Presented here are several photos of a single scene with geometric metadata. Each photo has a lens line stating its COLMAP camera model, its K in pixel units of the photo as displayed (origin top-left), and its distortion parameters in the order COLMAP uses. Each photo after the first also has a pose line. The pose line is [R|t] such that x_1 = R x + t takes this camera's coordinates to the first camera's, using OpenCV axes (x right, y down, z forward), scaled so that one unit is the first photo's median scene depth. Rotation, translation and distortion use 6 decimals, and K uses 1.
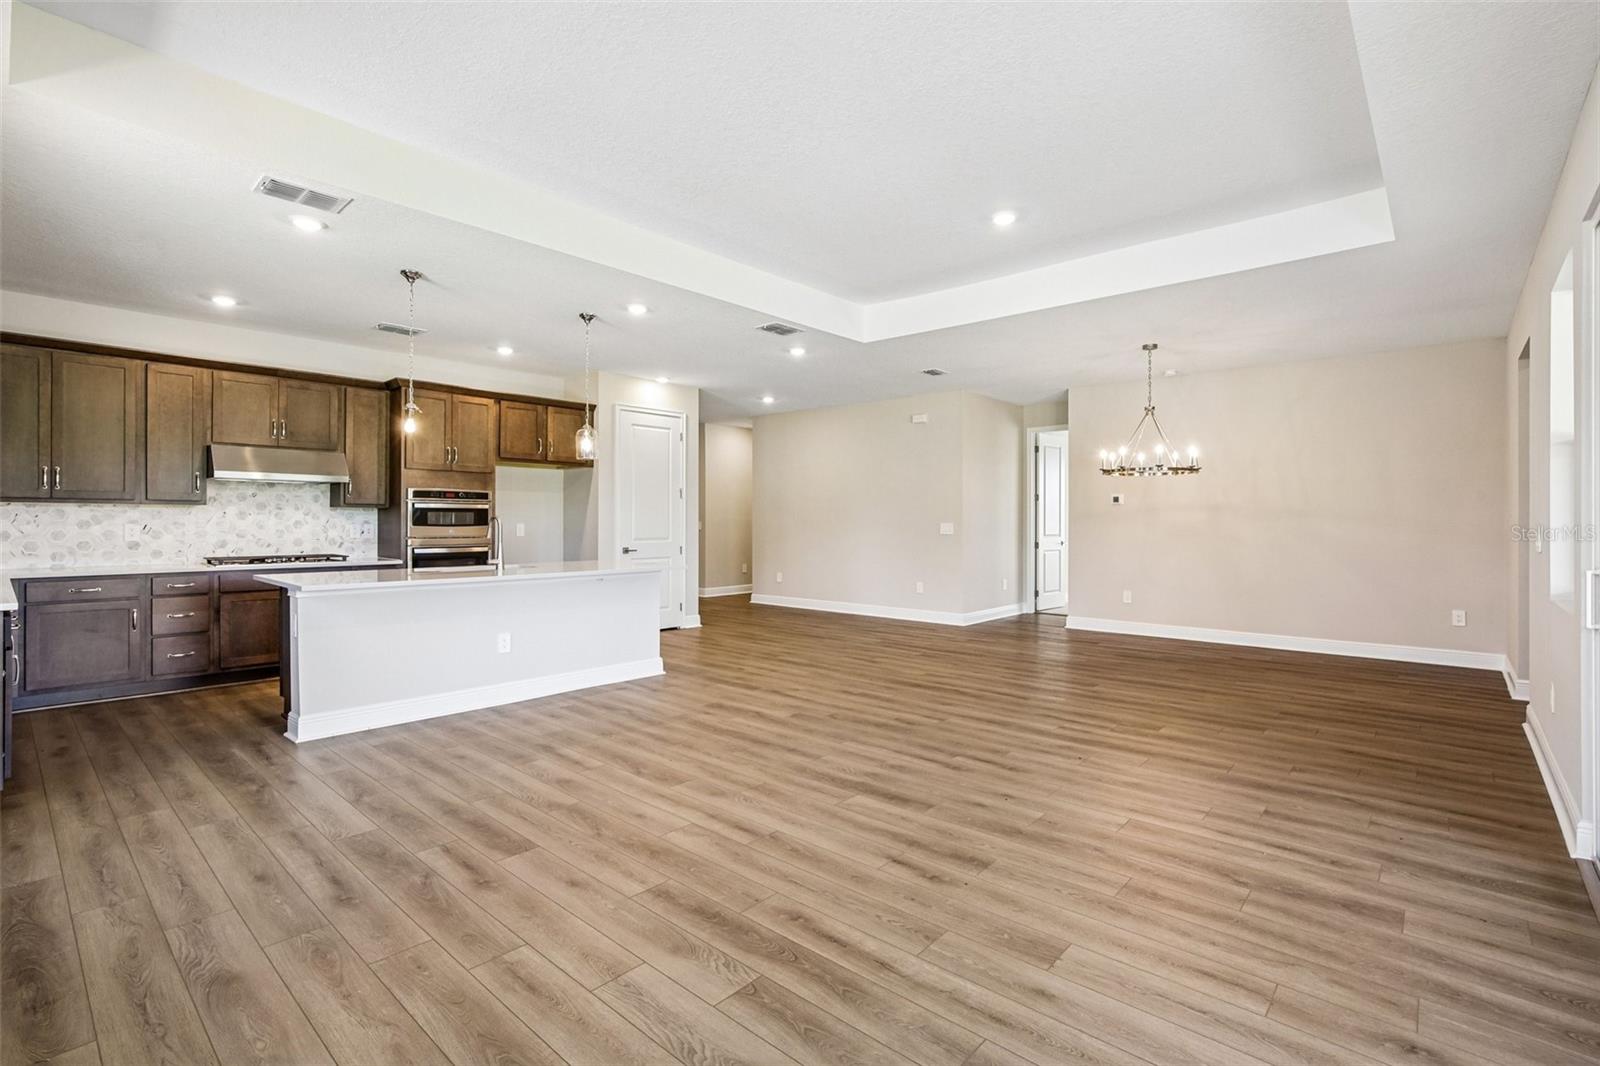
lens RADIAL K [[732.7, 0, 810.1], [0, 732.7, 522.1], [0, 0, 1]] dist [-0.022521, 0.008056]
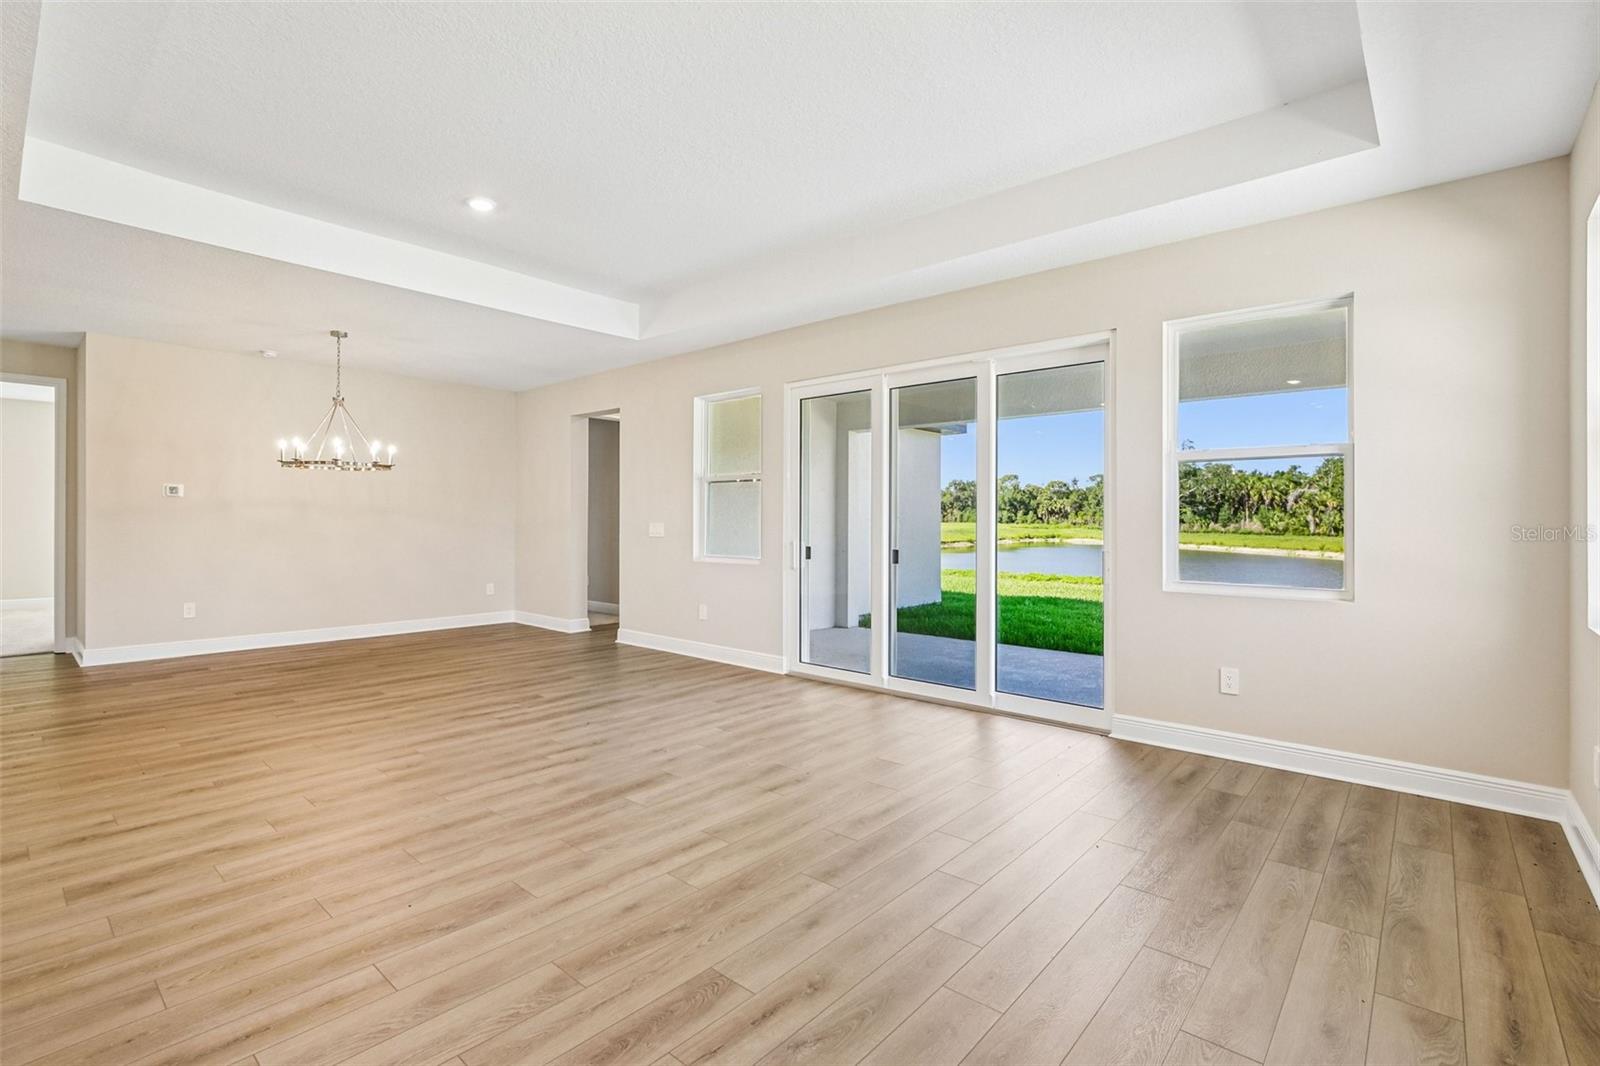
lens RADIAL K [[732.7, 0, 810.1], [0, 732.7, 522.1], [0, 0, 1]] dist [-0.022521, 0.008056]
pose [[-0.009109, -0.005278, 0.999945, -0.574619], [-0.003017, 0.999982, 0.005251, -0.003393], [-0.999954, -0.002969, -0.009125, 0.473435]]
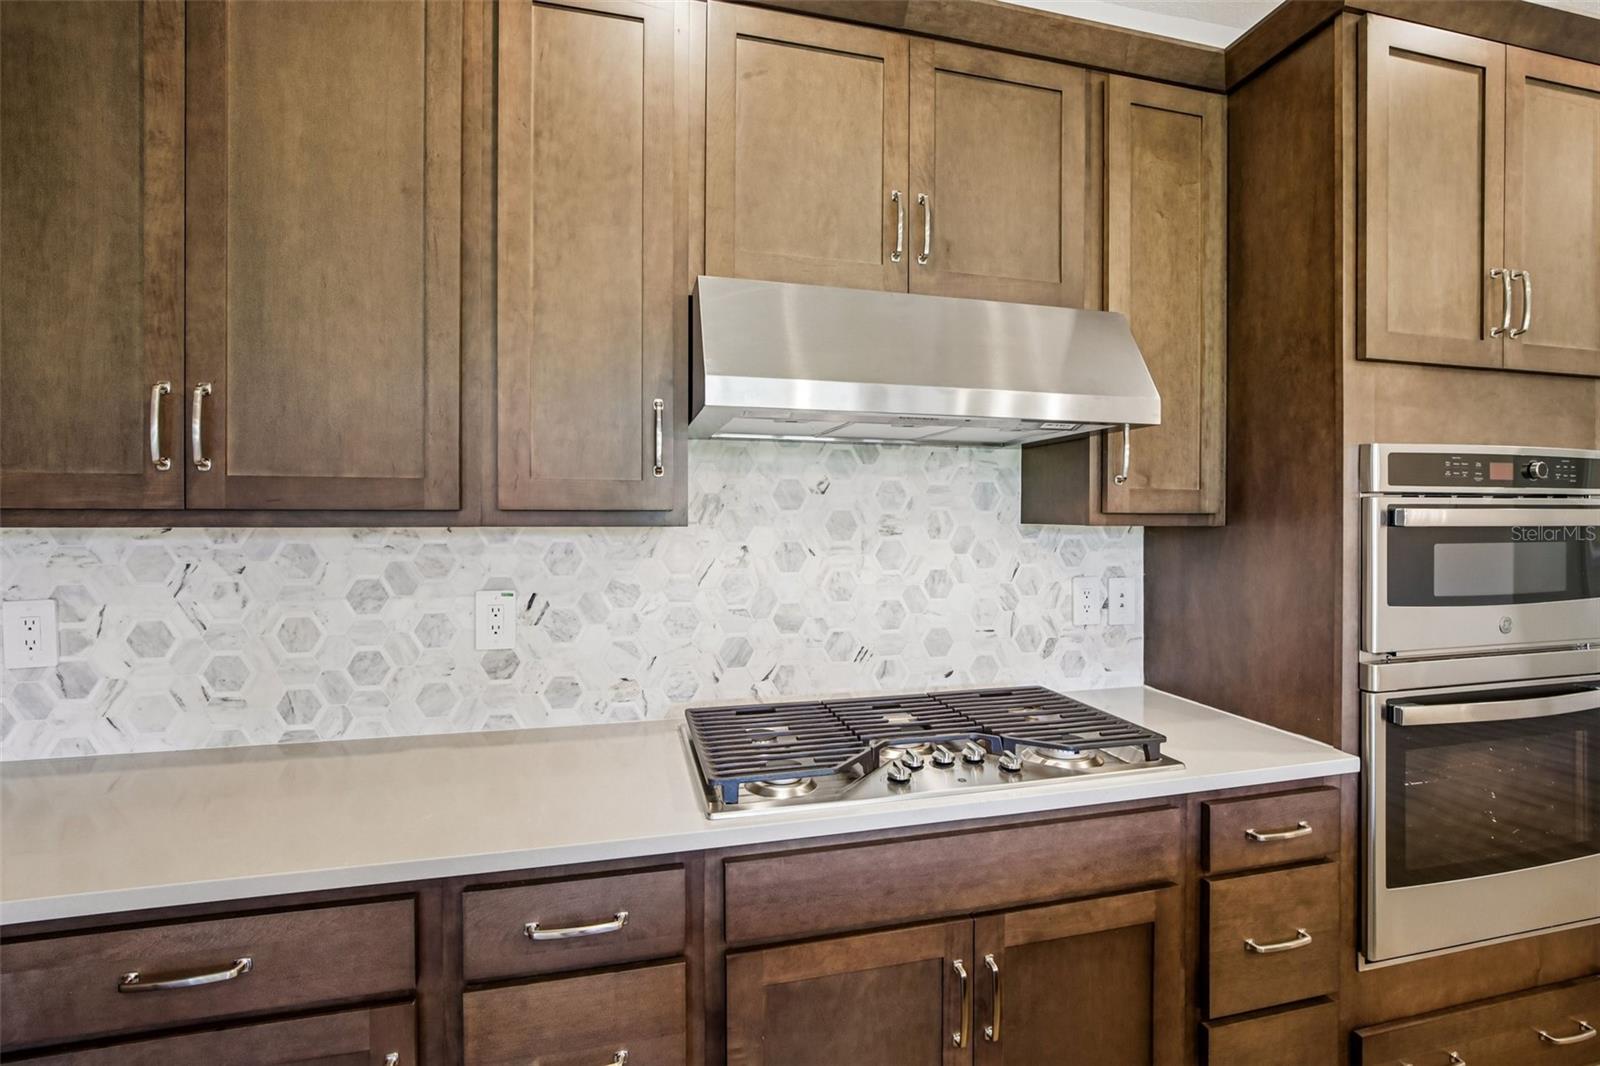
lens RADIAL K [[732.7, 0, 810.1], [0, 732.7, 522.1], [0, 0, 1]] dist [-0.022521, 0.008056]
pose [[0.827845, -0.000851, -0.560956, -0.669154], [0.001922, 0.999997, 0.001319, -0.026171], [0.560954, -0.002170, 0.827844, 0.830443]]
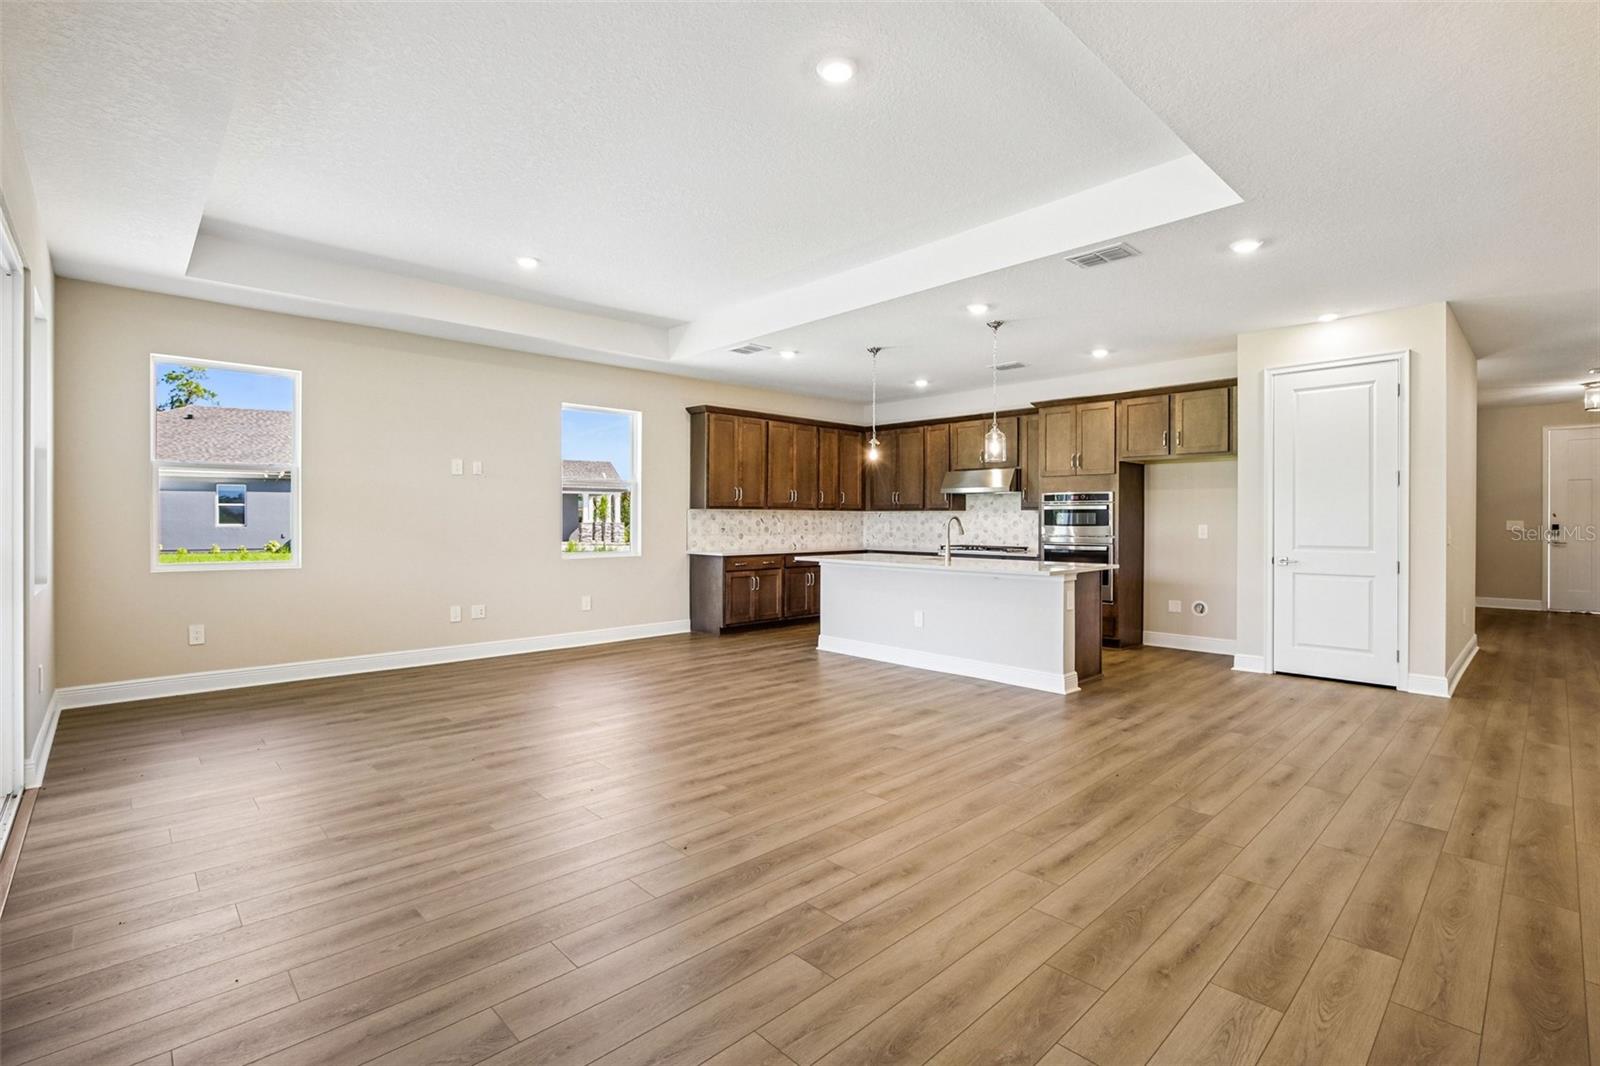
lens RADIAL K [[732.7, 0, 810.1], [0, 732.7, 522.1], [0, 0, 1]] dist [-0.022521, 0.008056]
pose [[-0.084514, 0.000591, -0.996422, 0.774769], [-0.004972, 0.999987, 0.001015, 0.000680], [0.996410, 0.005040, -0.084510, 0.851505]]
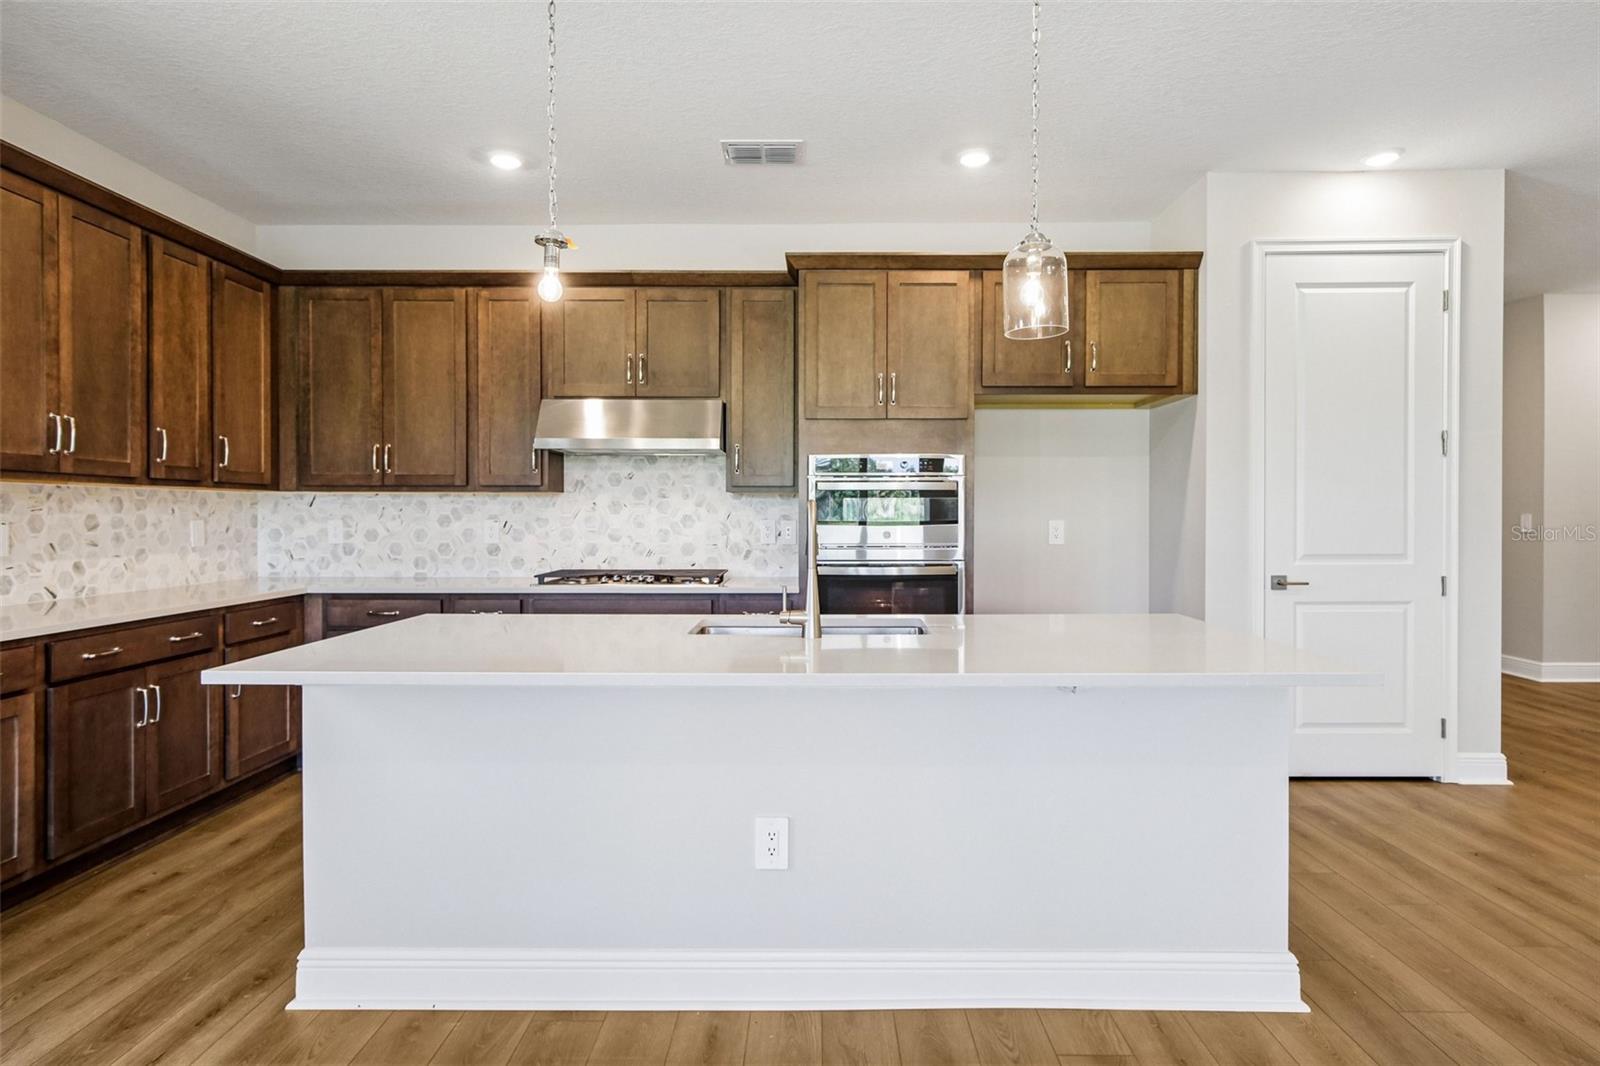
lens RADIAL K [[875.0, 0, 809.5], [0, 875.0, 523.2], [0, 0, 1]] dist [0.006084, 0.001695]
pose [[0.656140, 0.003293, -0.754632, -0.066943], [0.001126, 0.999985, 0.005343, 0.001315], [0.754638, -0.004355, 0.656127, 0.668545]]
